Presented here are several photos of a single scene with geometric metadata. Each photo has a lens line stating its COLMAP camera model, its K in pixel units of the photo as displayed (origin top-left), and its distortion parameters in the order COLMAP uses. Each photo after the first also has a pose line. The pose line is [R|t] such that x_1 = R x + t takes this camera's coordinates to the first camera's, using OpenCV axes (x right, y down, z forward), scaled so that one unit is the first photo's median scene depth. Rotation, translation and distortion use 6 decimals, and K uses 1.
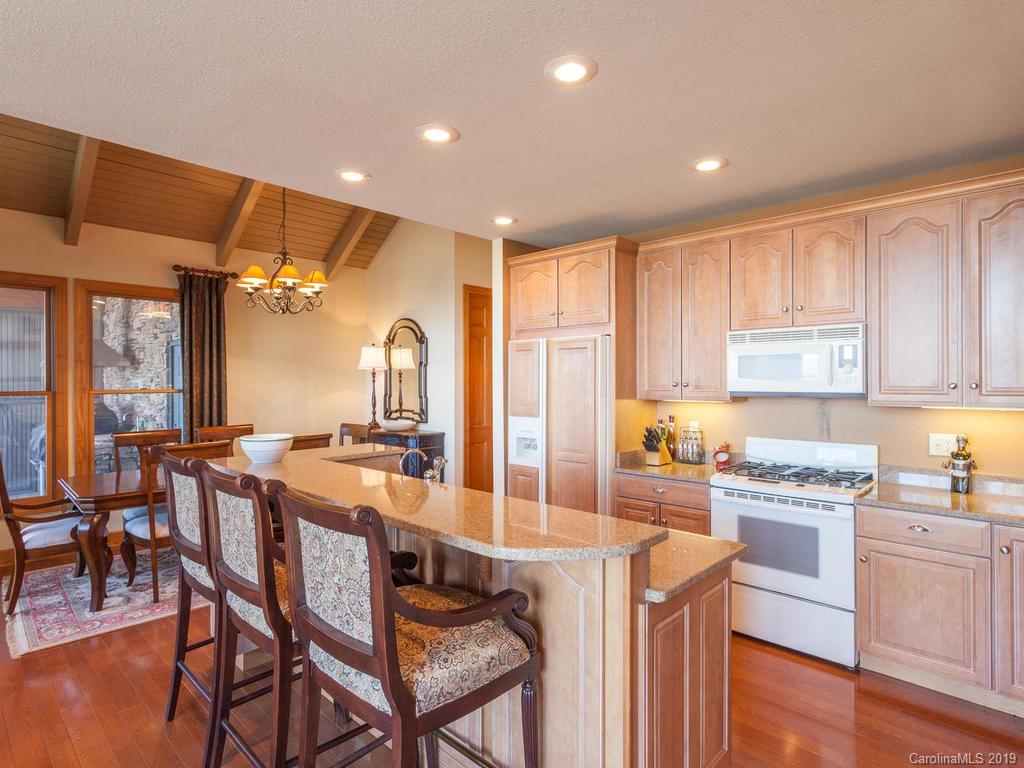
lens RADIAL K [[550.5, 0, 511.4], [0, 550.5, 377.7], [0, 0, 1]] dist [-0.016862, -0.000217]
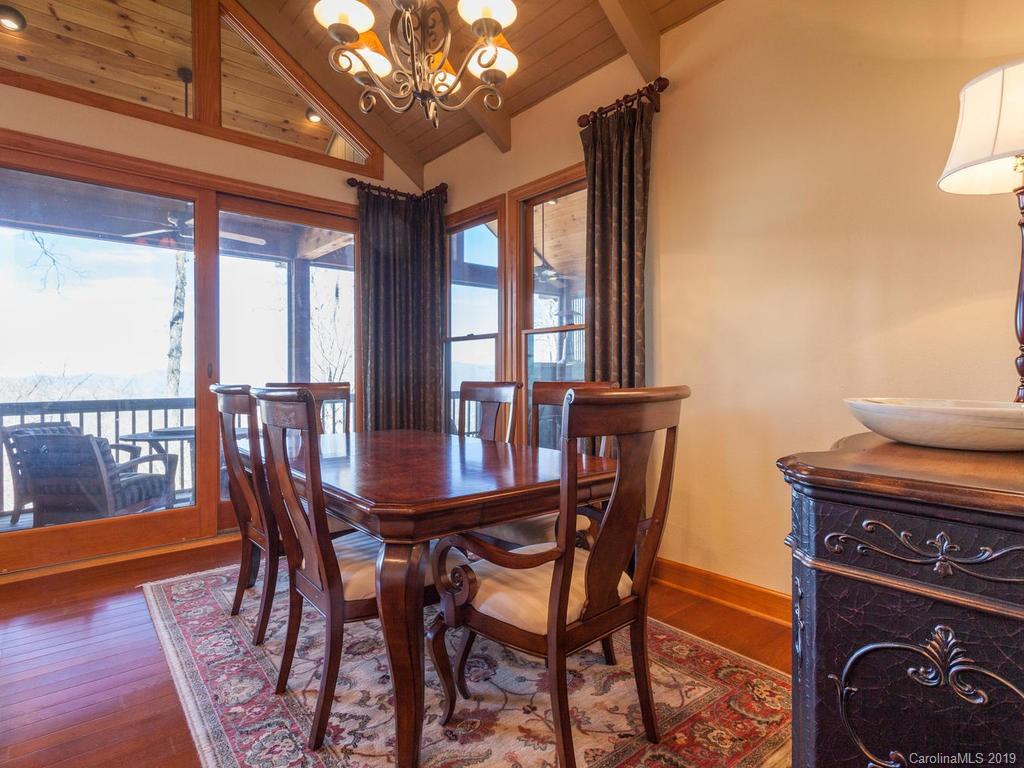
lens RADIAL K [[550.5, 0, 511.5], [0, 550.5, 383.5], [0, 0, 1]] dist [-0.016862, -0.000217]
pose [[-0.129049, 0.001384, -0.991637, -0.001720], [-0.000184, 0.999999, 0.001419, 0.086076], [0.991638, 0.000365, -0.129049, 0.984609]]
